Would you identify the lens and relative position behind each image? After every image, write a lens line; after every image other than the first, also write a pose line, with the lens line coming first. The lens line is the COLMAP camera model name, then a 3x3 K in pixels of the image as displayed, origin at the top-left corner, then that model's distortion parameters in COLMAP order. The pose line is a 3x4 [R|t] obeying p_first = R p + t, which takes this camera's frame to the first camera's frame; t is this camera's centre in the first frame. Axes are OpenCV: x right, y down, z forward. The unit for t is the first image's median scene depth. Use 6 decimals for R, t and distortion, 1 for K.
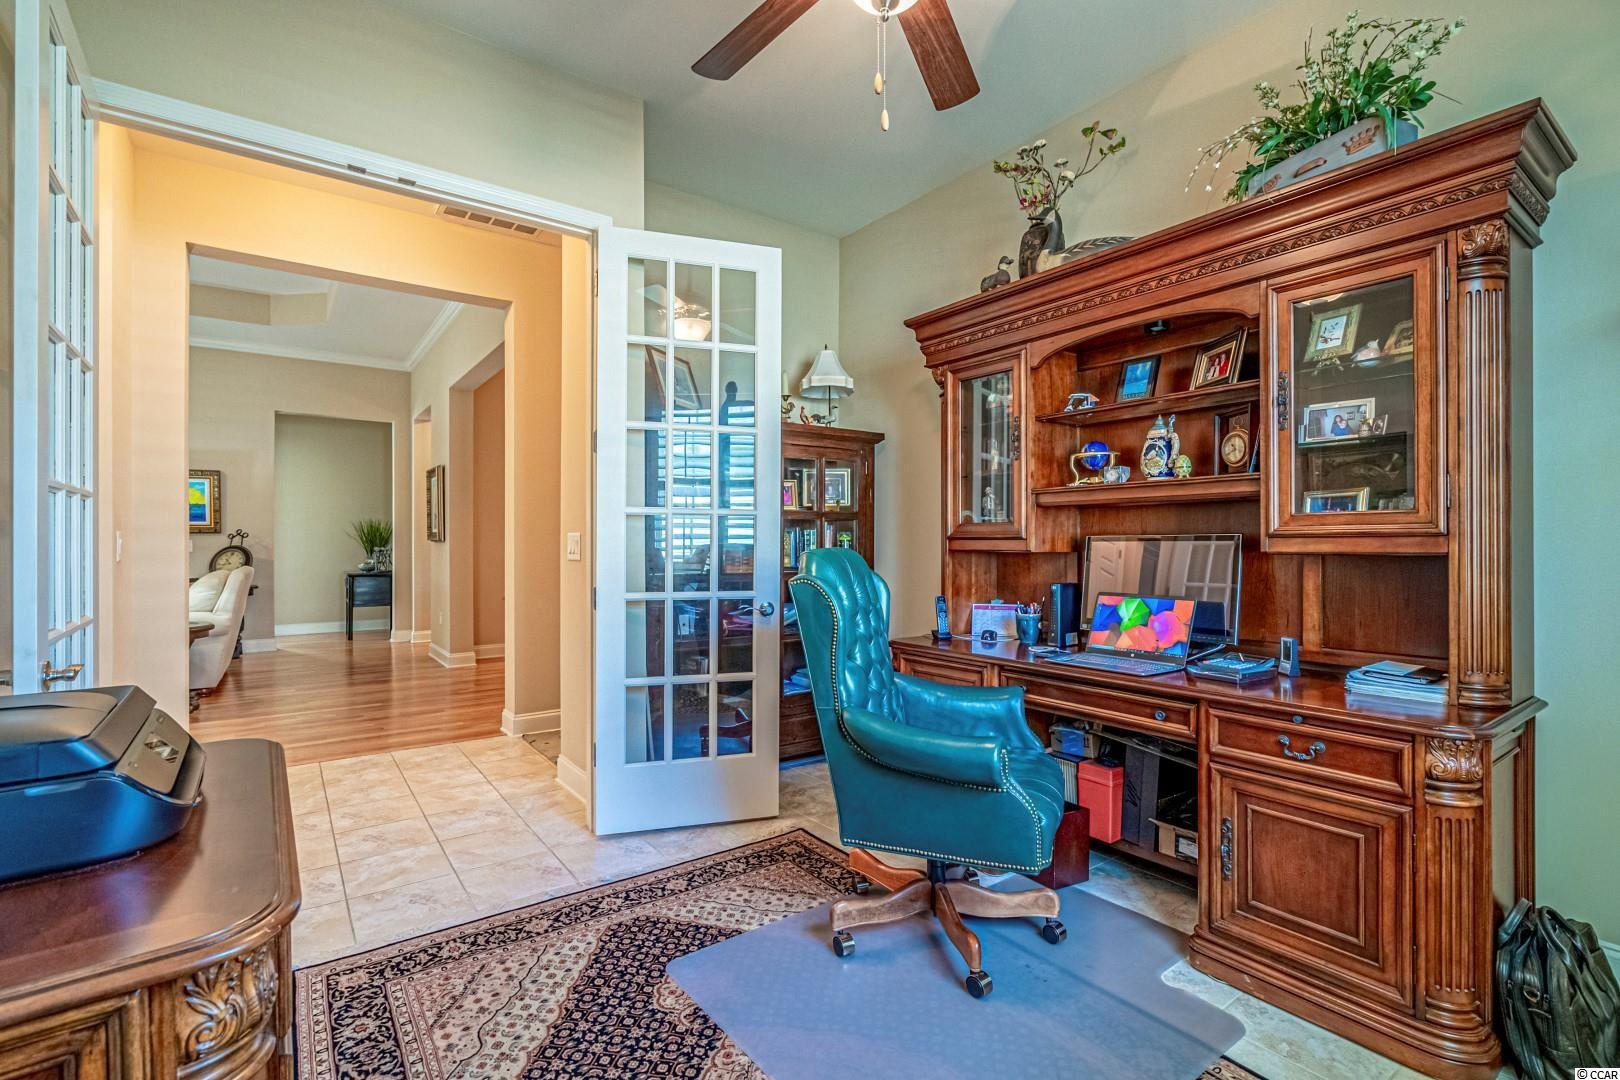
lens RADIAL K [[765.9, 0, 812.1], [0, 765.9, 543.3], [0, 0, 1]] dist [-0.000364, 0.001468]
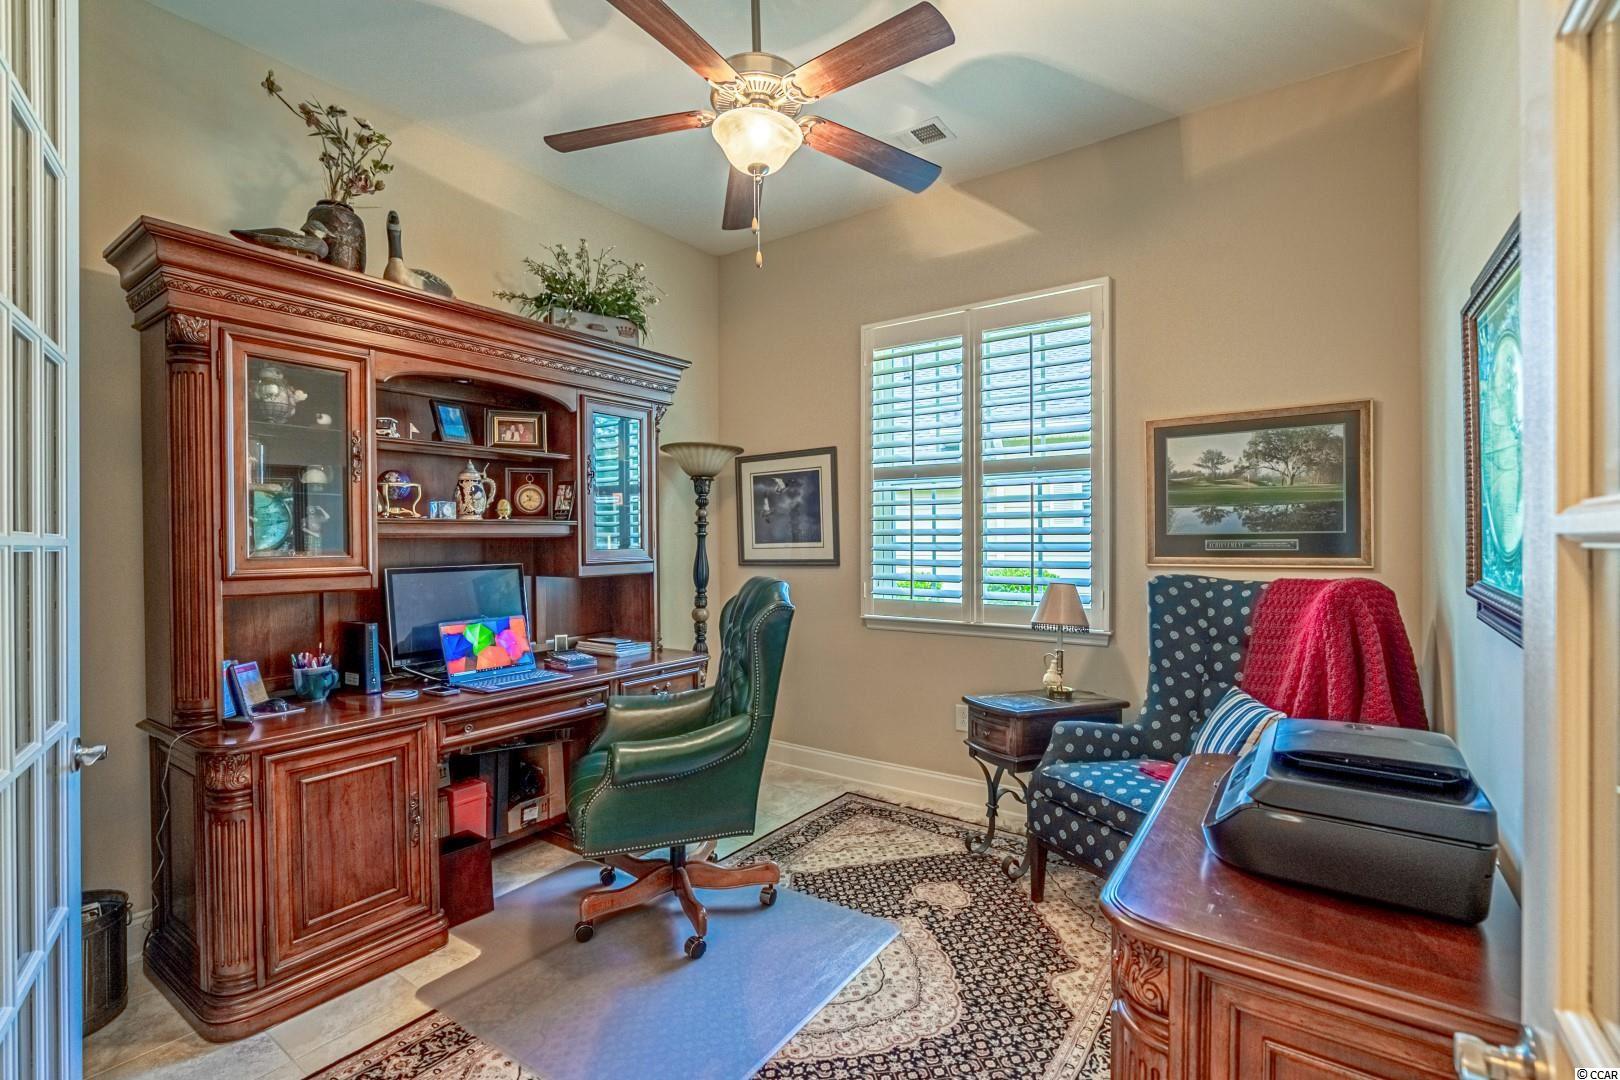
lens RADIAL K [[735.3, 0, 807.7], [0, 735.3, 544.3], [0, 0, 1]] dist [-0.005582, 0.000656]
pose [[-0.304612, 0.002448, 0.952473, -0.787259], [0.010535, 0.999944, 0.000800, -0.041085], [-0.952418, 0.010278, -0.304621, 0.916273]]
